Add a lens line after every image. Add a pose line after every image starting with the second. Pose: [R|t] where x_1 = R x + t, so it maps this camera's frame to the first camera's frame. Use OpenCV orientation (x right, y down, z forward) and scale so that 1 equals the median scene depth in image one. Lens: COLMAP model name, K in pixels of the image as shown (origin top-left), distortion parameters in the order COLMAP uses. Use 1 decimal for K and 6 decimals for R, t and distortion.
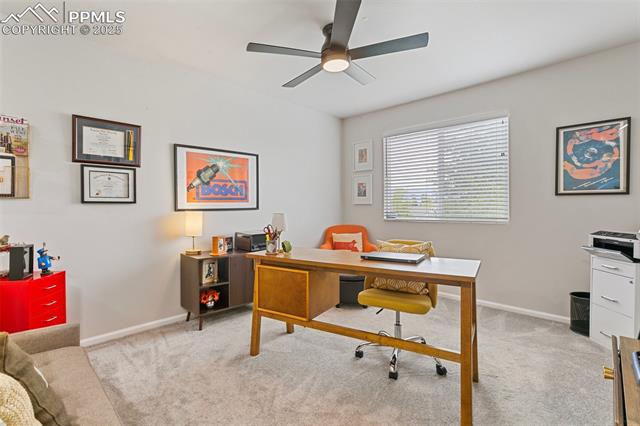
lens RADIAL K [[301.3, 0, 321.7], [0, 301.3, 209.5], [0, 0, 1]] dist [-0.001274, 0.001635]
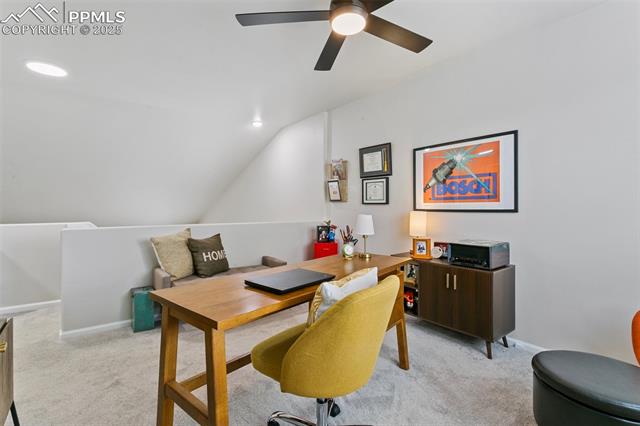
lens RADIAL K [[301.3, 0, 317.1], [0, 301.3, 208.2], [0, 0, 1]] dist [-0.001274, 0.001635]
pose [[-0.153402, 0.012317, -0.988087, 0.603153], [-0.013996, 0.999795, 0.014636, -0.014816], [0.988065, 0.016074, -0.153198, 0.774461]]
